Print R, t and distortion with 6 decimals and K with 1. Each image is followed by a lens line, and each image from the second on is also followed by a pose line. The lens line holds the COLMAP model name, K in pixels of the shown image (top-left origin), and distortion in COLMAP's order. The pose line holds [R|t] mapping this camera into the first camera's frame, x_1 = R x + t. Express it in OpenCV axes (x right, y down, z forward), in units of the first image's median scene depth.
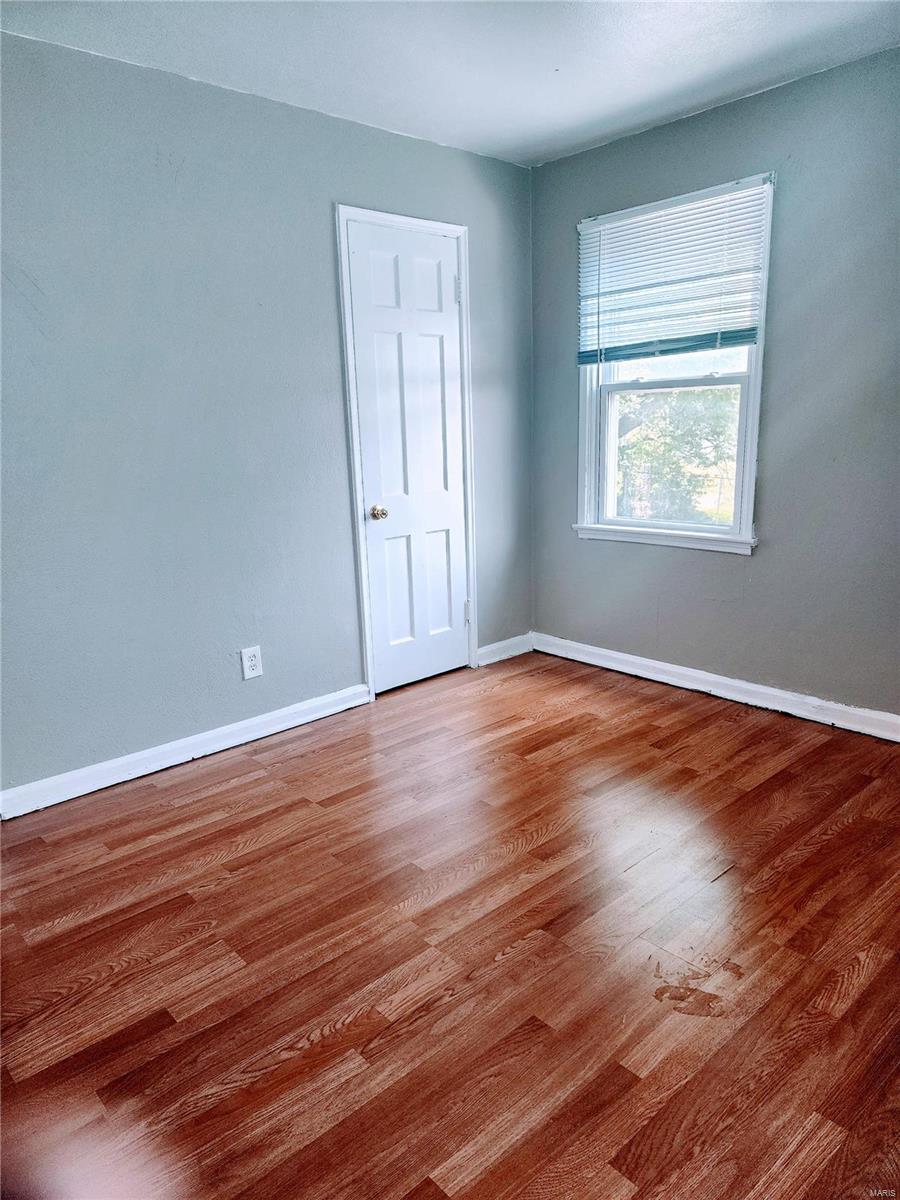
lens RADIAL K [[811.6, 0, 451.1], [0, 811.6, 601.5], [0, 0, 1]] dist [0.040564, -0.029285]
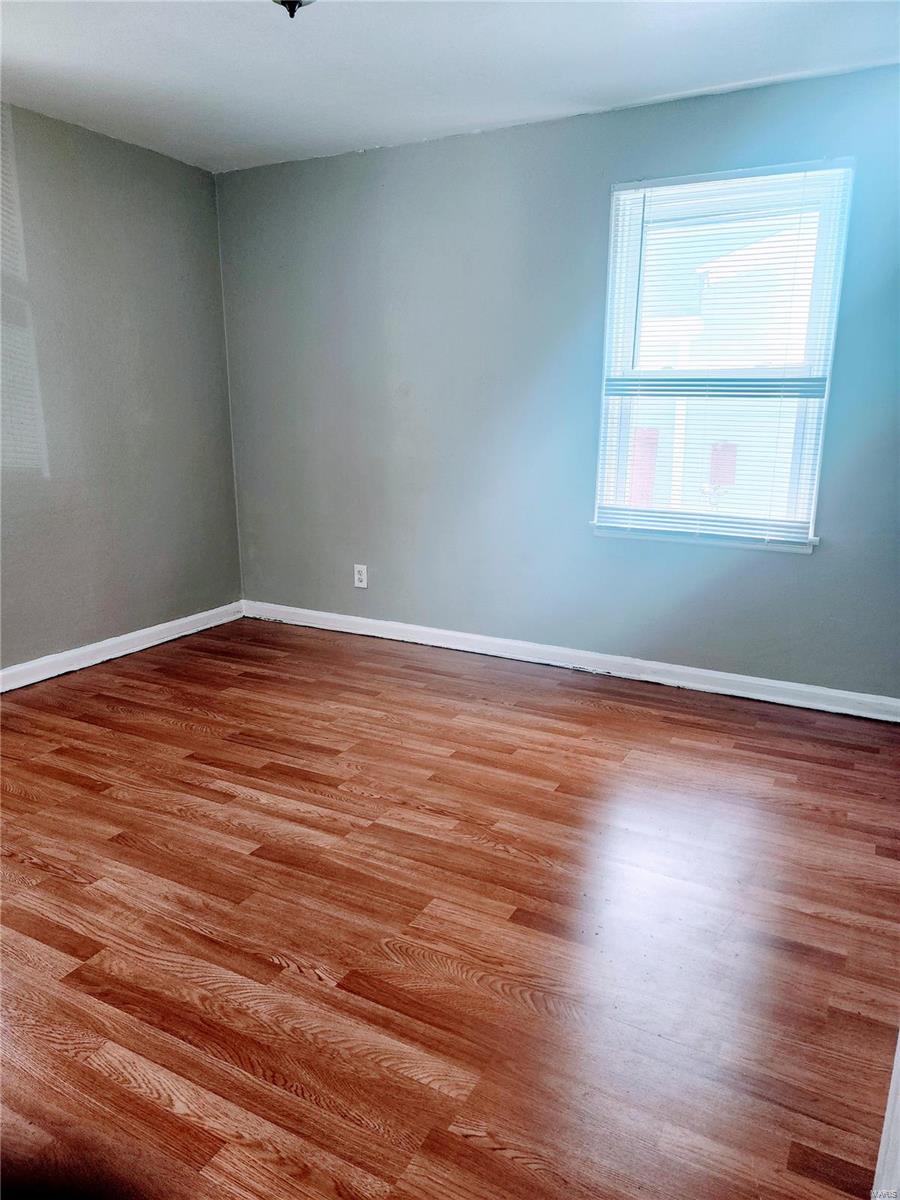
lens RADIAL K [[811.6, 0, 449.4], [0, 811.6, 600.4], [0, 0, 1]] dist [0.040564, -0.029285]
pose [[-0.339987, -0.180598, 0.922926, -1.065885], [0.206722, 0.943032, 0.260684, -0.184722], [-0.917428, 0.279418, -0.283286, 1.064739]]
